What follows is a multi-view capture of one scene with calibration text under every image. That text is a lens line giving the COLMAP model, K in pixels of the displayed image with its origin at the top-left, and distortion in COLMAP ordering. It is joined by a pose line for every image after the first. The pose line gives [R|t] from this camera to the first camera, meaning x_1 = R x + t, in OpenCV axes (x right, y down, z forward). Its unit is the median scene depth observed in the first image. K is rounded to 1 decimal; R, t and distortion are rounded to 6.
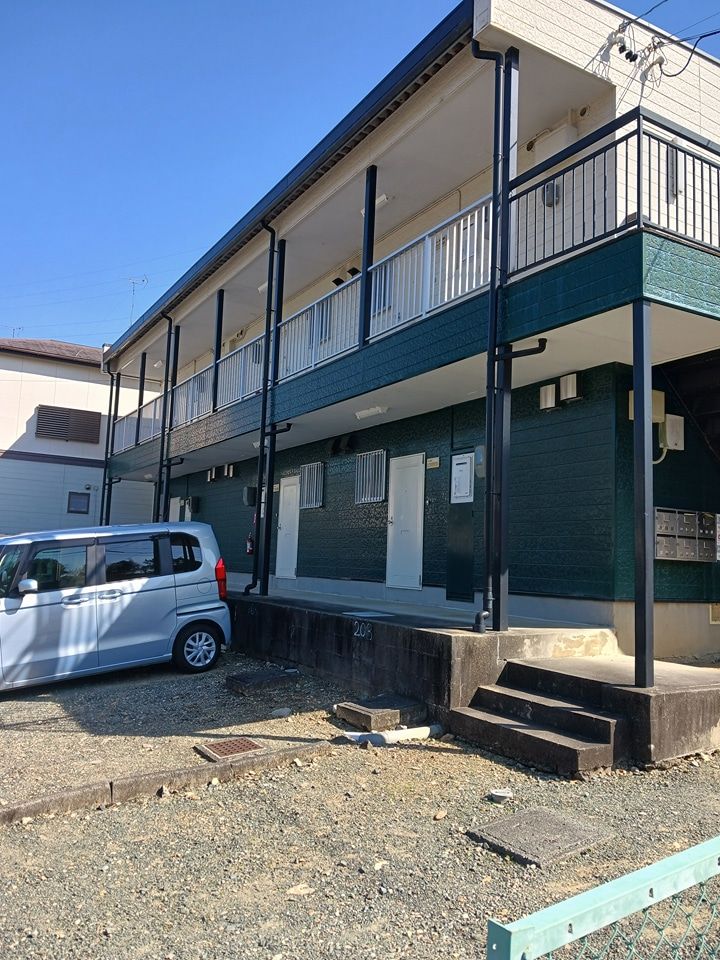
lens RADIAL K [[758.2, 0, 353.6], [0, 758.2, 480.7], [0, 0, 1]] dist [0.009809, 0.001510]
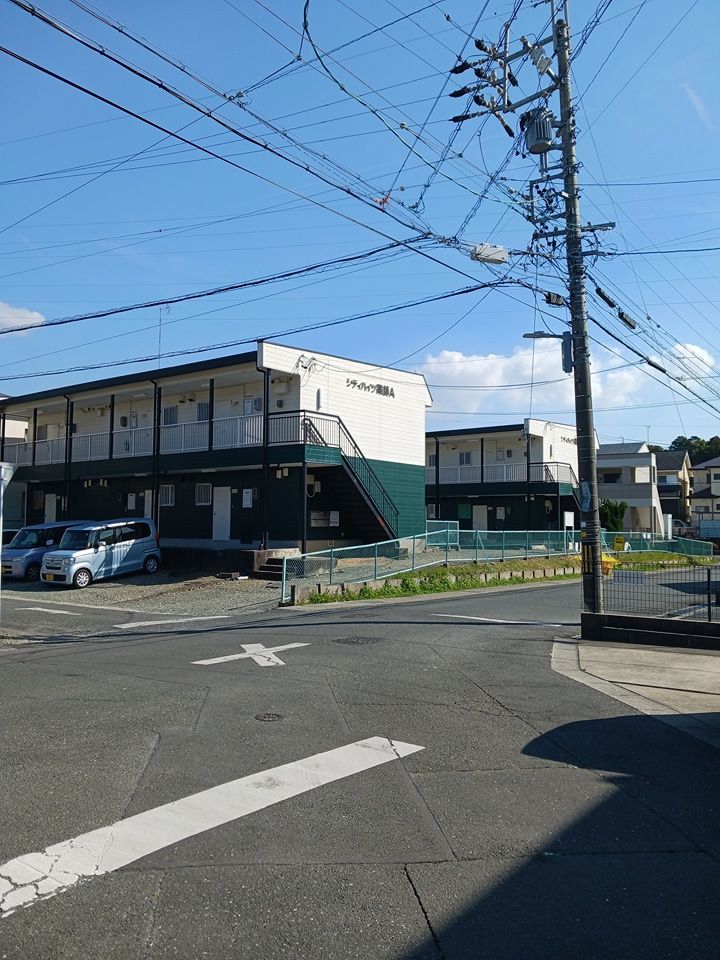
lens RADIAL K [[758.2, 0, 359.2], [0, 758.2, 477.5], [0, 0, 1]] dist [0.009809, 0.001510]
pose [[0.930377, -0.009212, 0.366488, -0.566575], [-0.010778, 0.998565, 0.052461, -0.266502], [-0.366446, -0.052758, 0.928943, -1.969197]]
